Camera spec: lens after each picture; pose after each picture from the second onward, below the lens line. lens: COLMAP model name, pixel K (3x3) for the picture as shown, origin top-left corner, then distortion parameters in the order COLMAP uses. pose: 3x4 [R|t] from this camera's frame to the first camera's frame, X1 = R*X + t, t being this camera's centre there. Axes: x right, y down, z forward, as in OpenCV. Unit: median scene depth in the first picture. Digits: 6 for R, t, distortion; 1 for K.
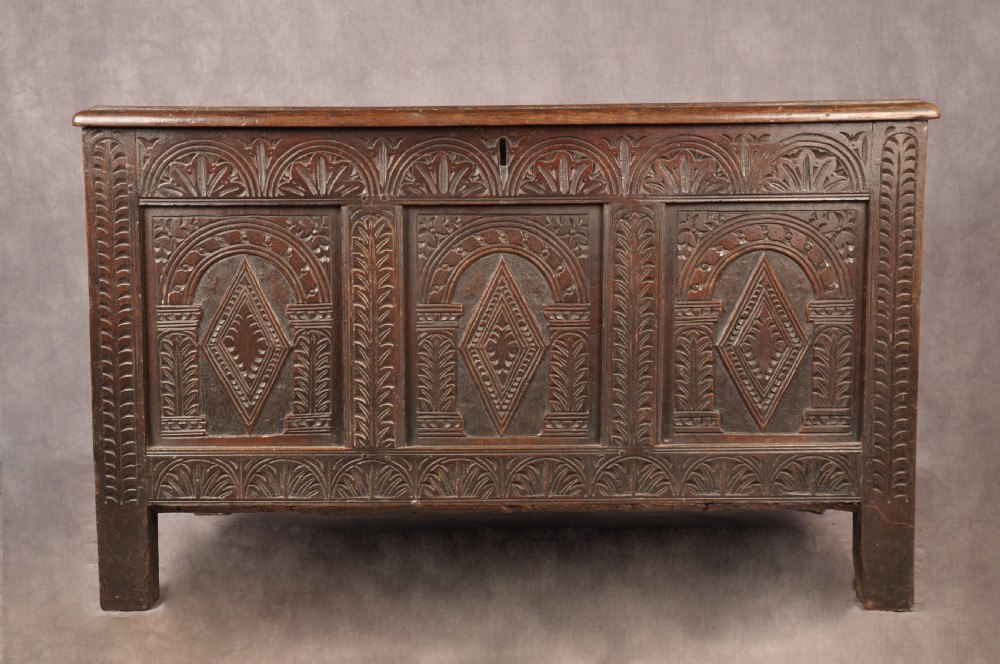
lens RADIAL K [[1439.7, 0, 500.0], [0, 1439.7, 332.0], [0, 0, 1]] dist [0.107683, 0.093813]
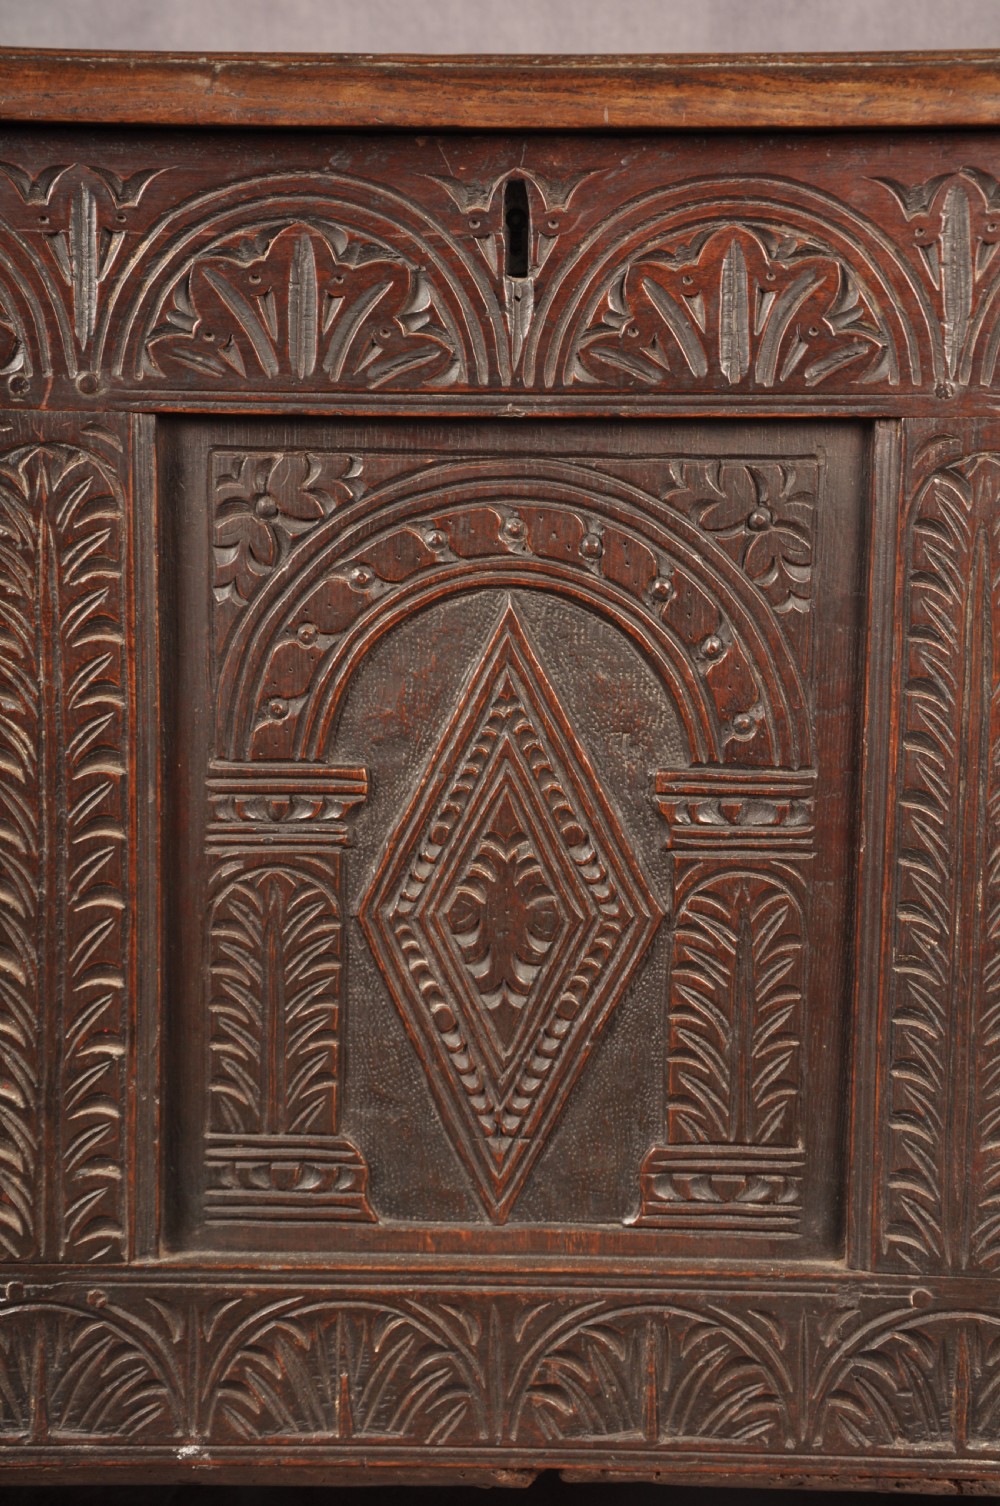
lens RADIAL K [[2985.6, 0, 500.0], [0, 2985.6, 753.0], [0, 0, 1]] dist [0.303681, 0.383250]
pose [[0.999619, 0.017699, -0.021180, 0.012656], [-0.016917, 0.999188, 0.036568, -0.043946], [0.021810, -0.036195, 0.999107, 0.407854]]
